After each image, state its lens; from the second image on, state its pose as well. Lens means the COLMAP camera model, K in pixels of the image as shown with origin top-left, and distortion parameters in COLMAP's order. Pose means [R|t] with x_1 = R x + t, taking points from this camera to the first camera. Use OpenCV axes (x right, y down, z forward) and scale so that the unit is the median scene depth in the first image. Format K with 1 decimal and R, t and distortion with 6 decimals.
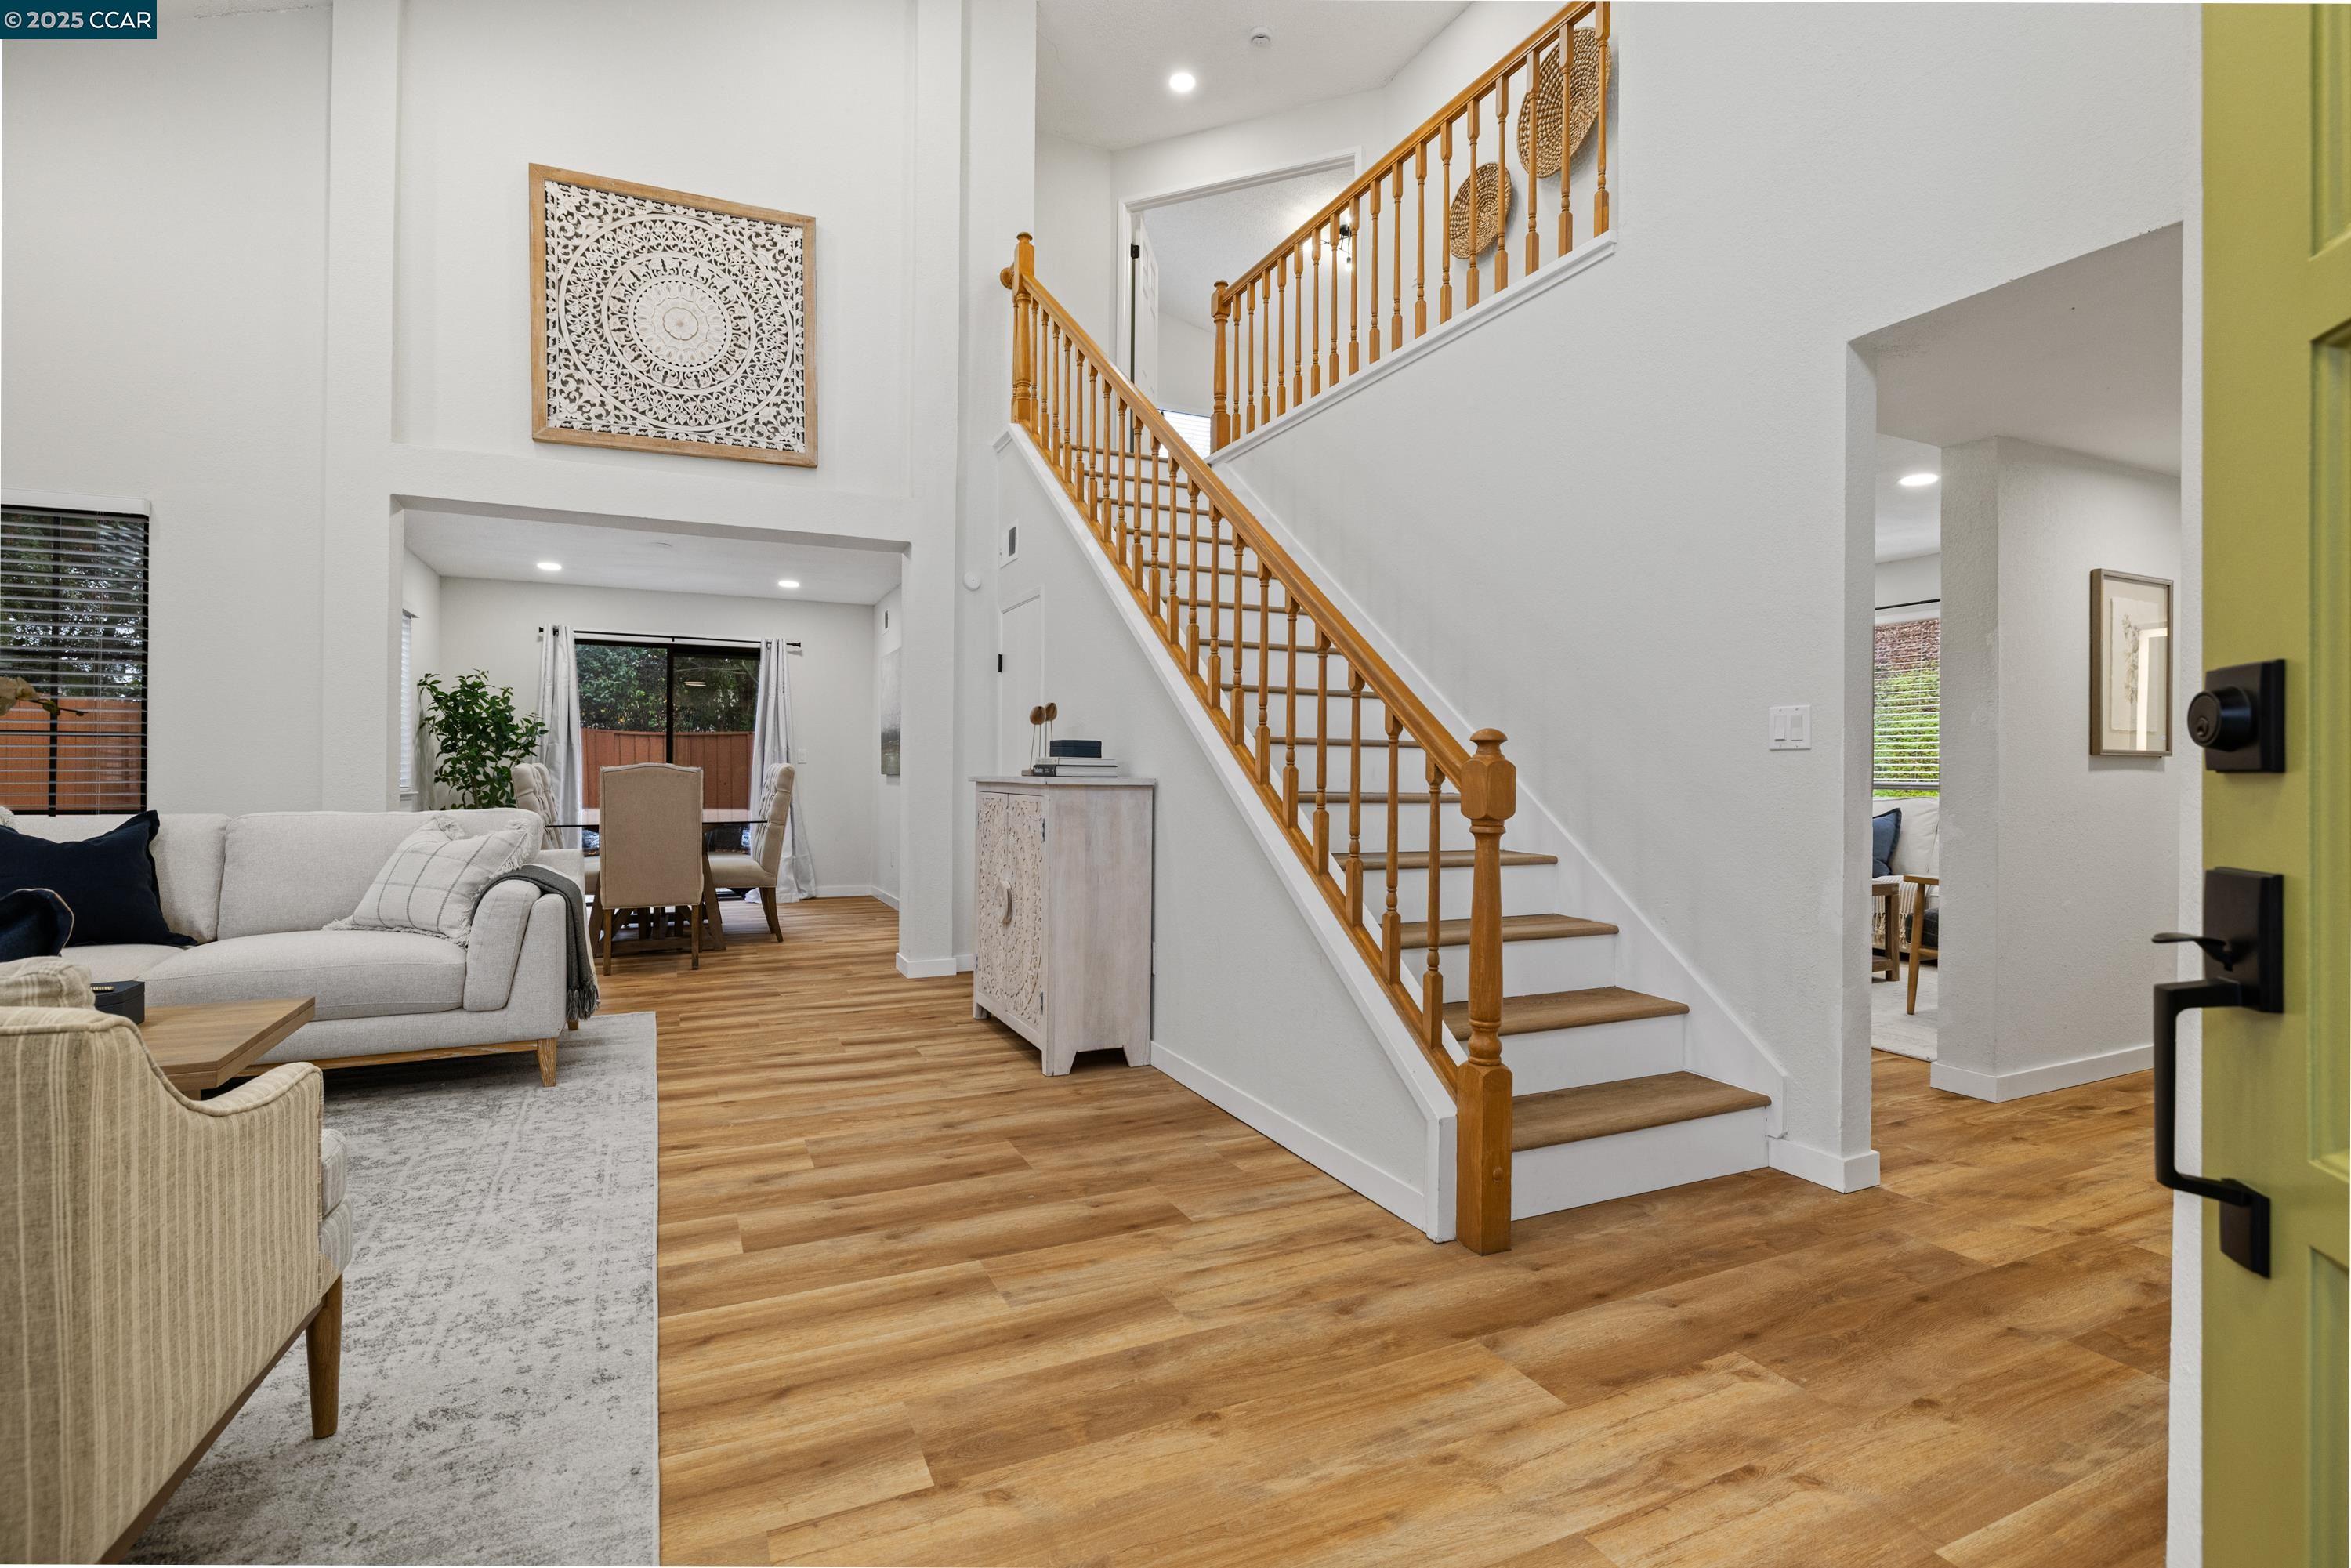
lens RADIAL K [[1078.6, 0, 1164.5], [0, 1078.6, 765.5], [0, 0, 1]] dist [-0.005869, 0.000022]
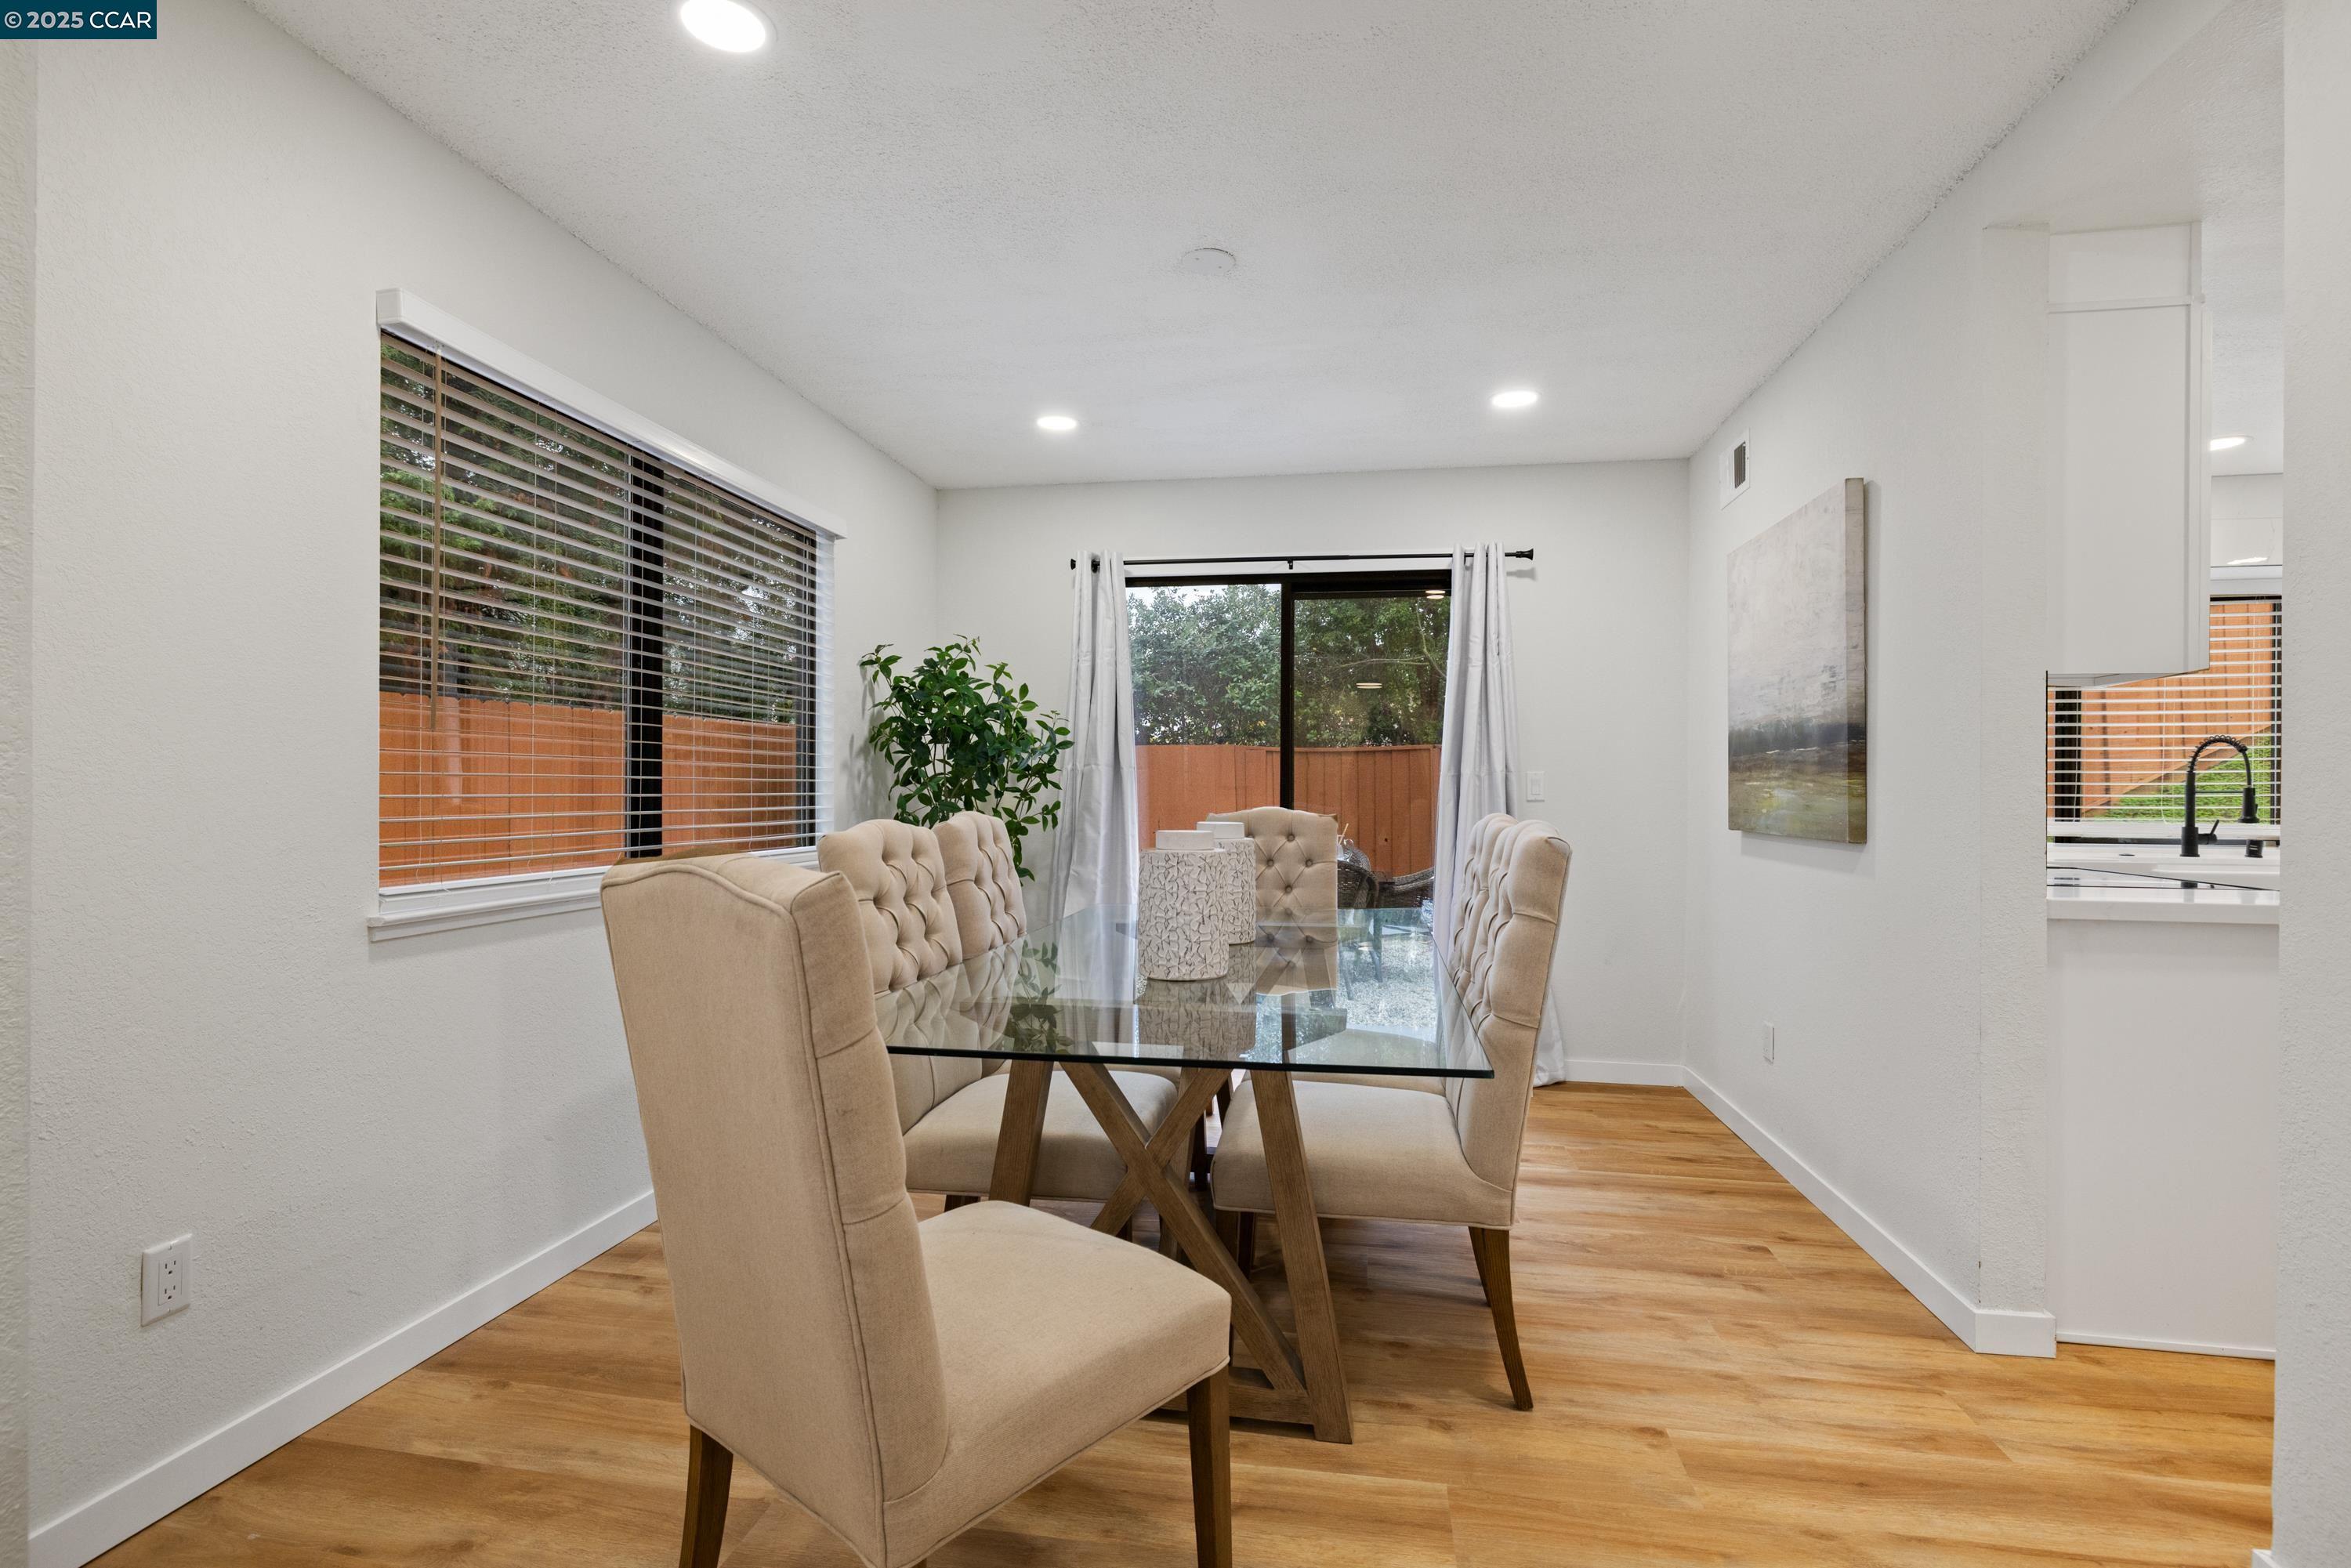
lens RADIAL K [[1119.9, 0, 1163.8], [0, 1119.9, 747.3], [0, 0, 1]] dist [0.010704, -0.000330]
pose [[0.822979, -0.021332, -0.567672, -0.347866], [0.003324, 0.999458, -0.032739, -0.018034], [0.568063, 0.025056, 0.822604, 0.904368]]
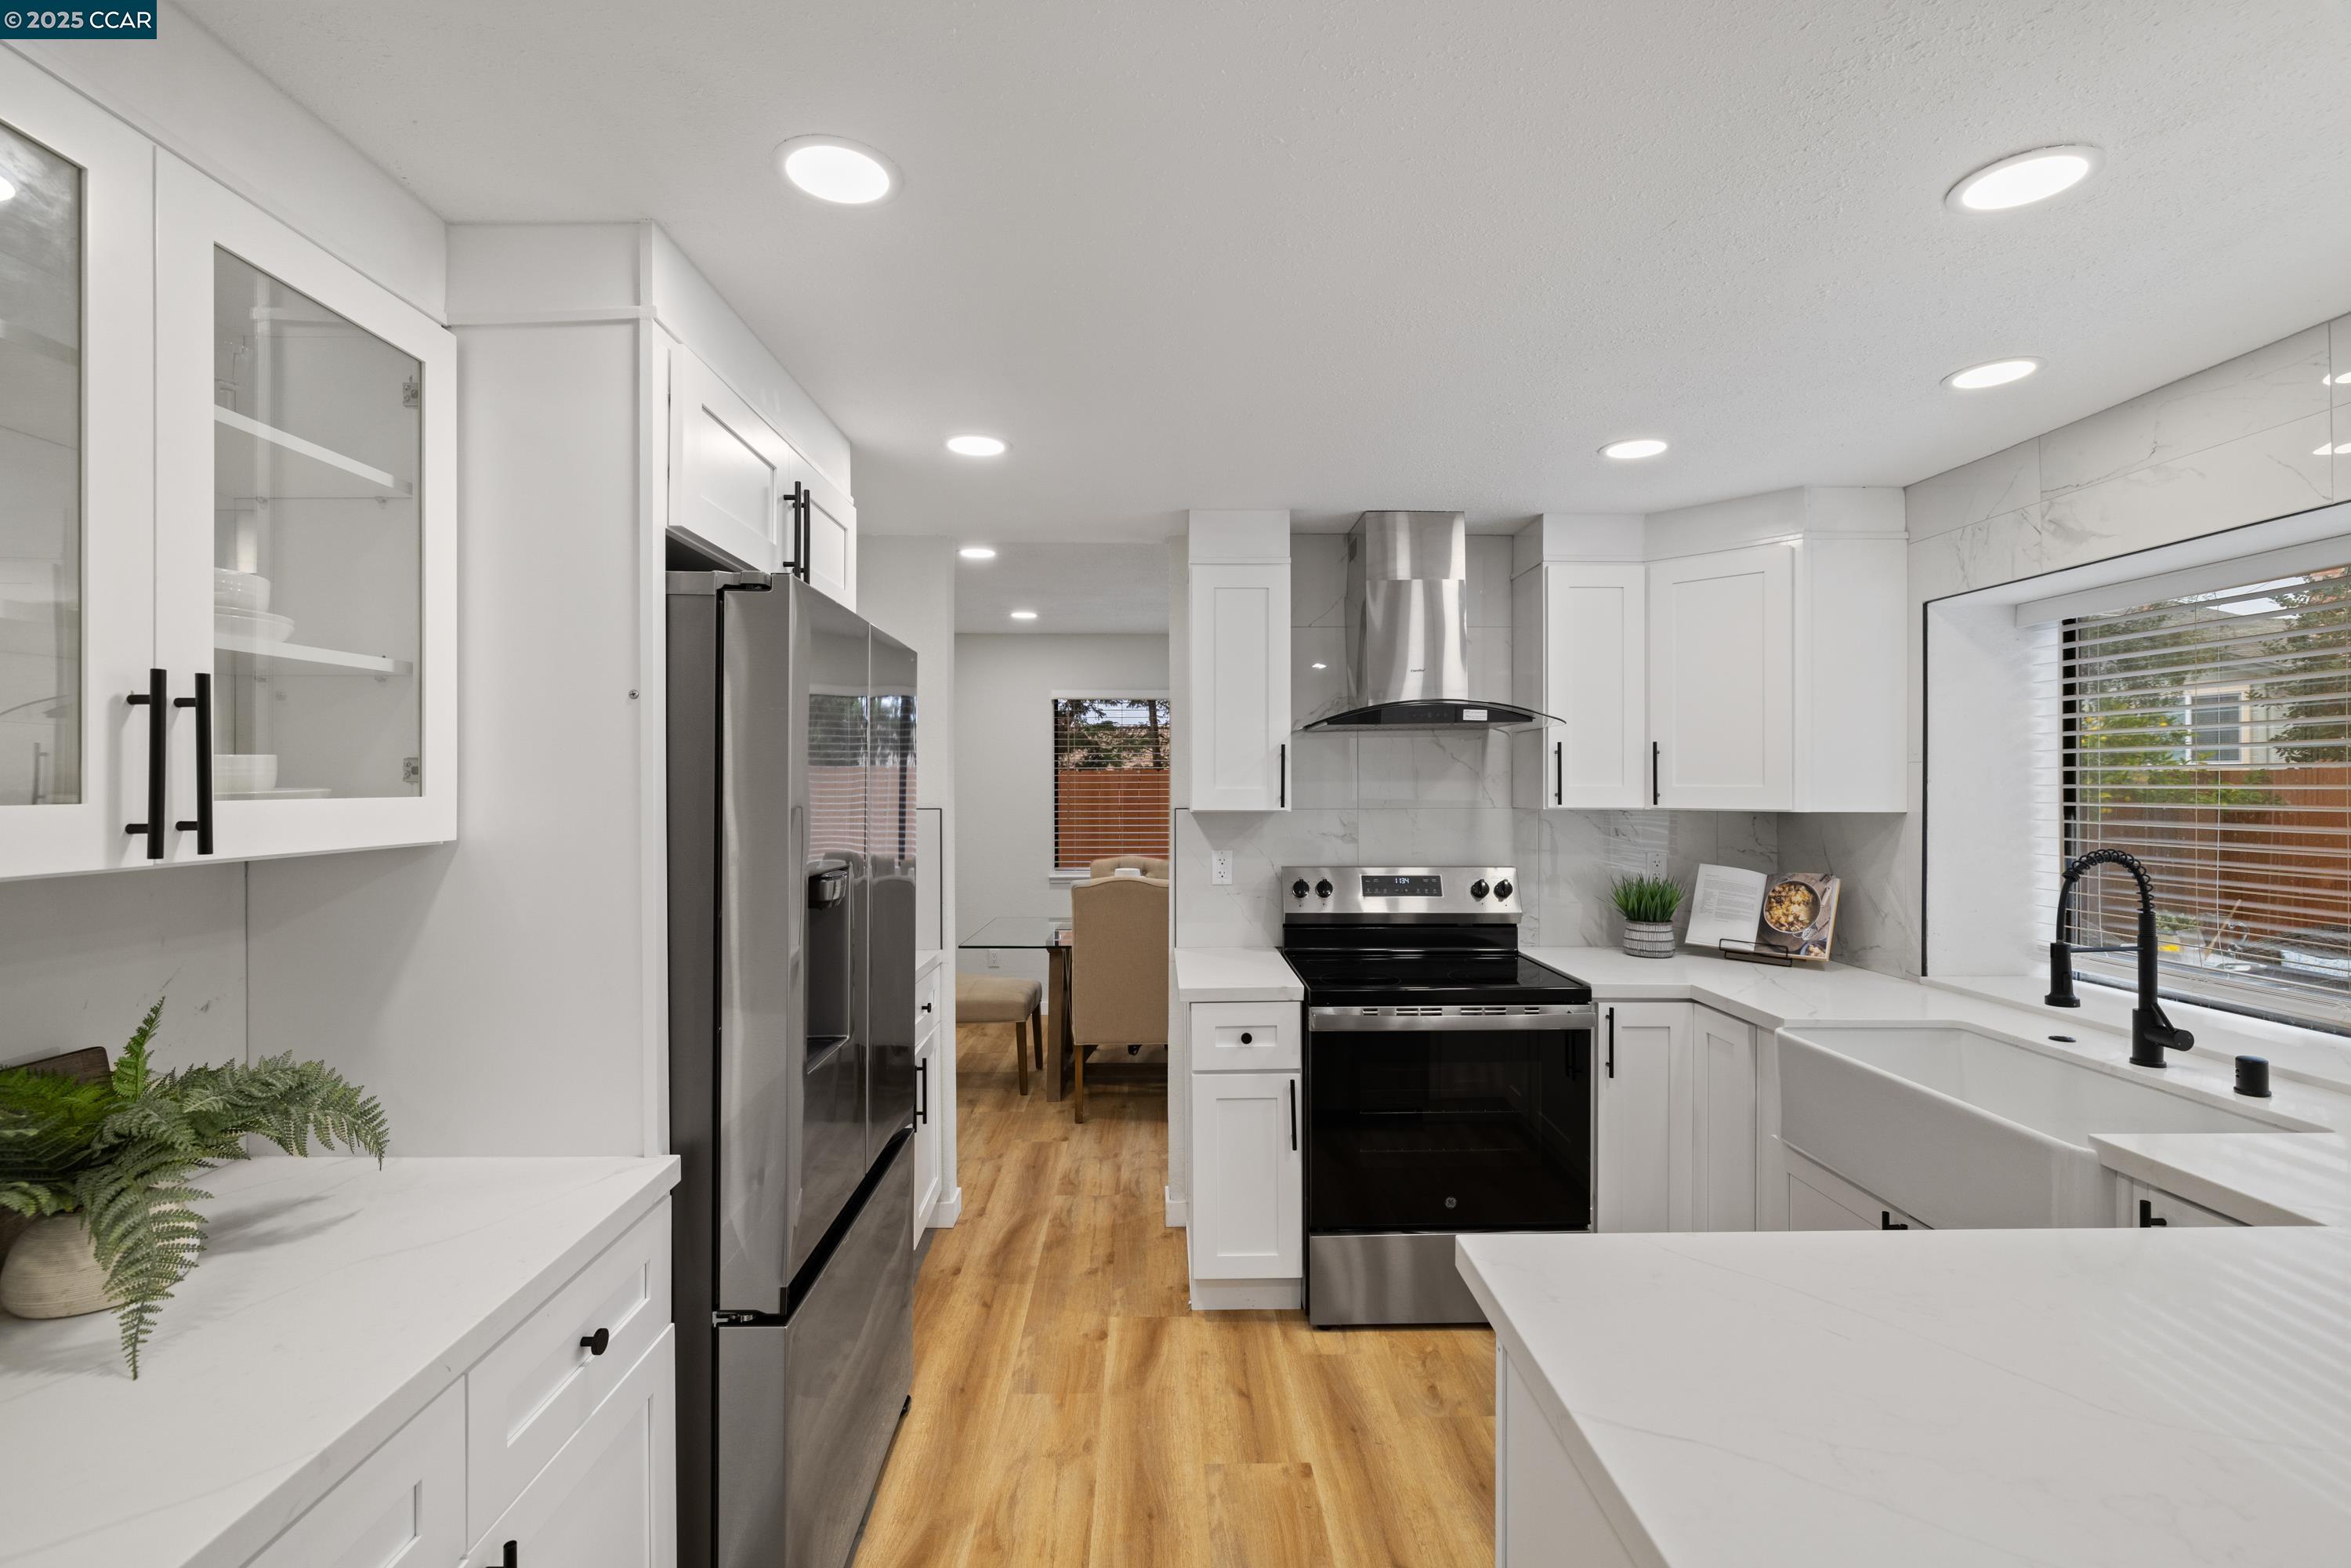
lens RADIAL K [[1028.9, 0, 1175.5], [0, 1028.9, 784.0], [0, 0, 1]] dist [-0.009007, 0.000271]
pose [[-0.411090, -0.005842, -0.911576, 0.309689], [0.008395, 0.999913, -0.010194, -0.073388], [0.911556, -0.011843, -0.411005, 1.783691]]
